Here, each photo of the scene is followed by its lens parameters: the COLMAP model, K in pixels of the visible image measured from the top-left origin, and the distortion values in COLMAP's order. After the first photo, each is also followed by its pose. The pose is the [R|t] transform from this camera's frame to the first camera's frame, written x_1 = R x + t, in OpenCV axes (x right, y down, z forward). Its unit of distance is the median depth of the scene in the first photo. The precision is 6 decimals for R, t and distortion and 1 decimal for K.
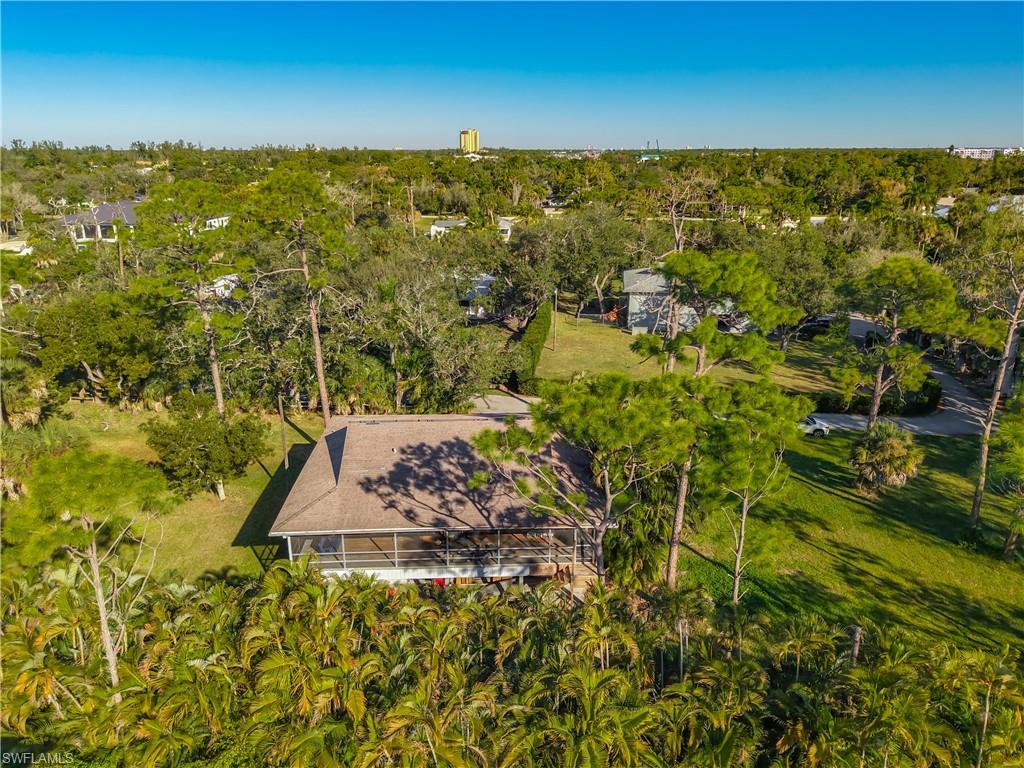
lens RADIAL K [[728.6, 0, 512.0], [0, 728.6, 384.0], [0, 0, 1]] dist [-0.003486, -0.000136]
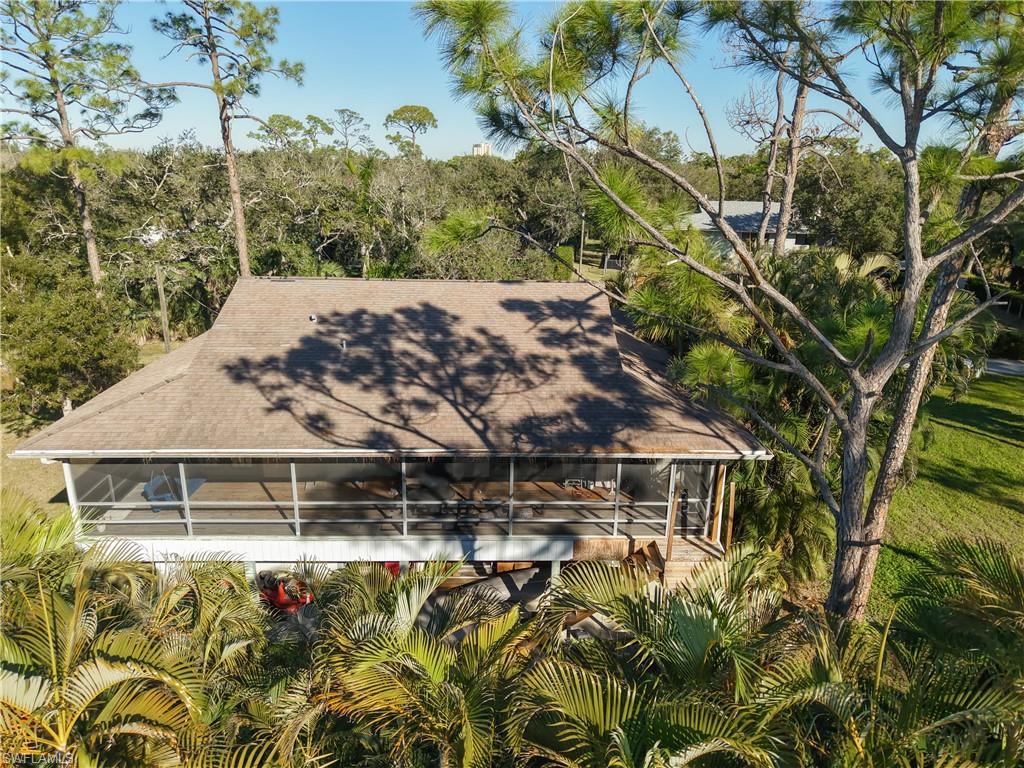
lens RADIAL K [[708.5, 0, 512.0], [0, 708.5, 384.0], [0, 0, 1]] dist [0.061238, -0.000277]
pose [[0.998219, 0.040368, 0.043924, -0.034764], [-0.041297, 0.998937, 0.020467, 0.135351], [-0.043052, -0.022245, 0.998825, 0.520233]]
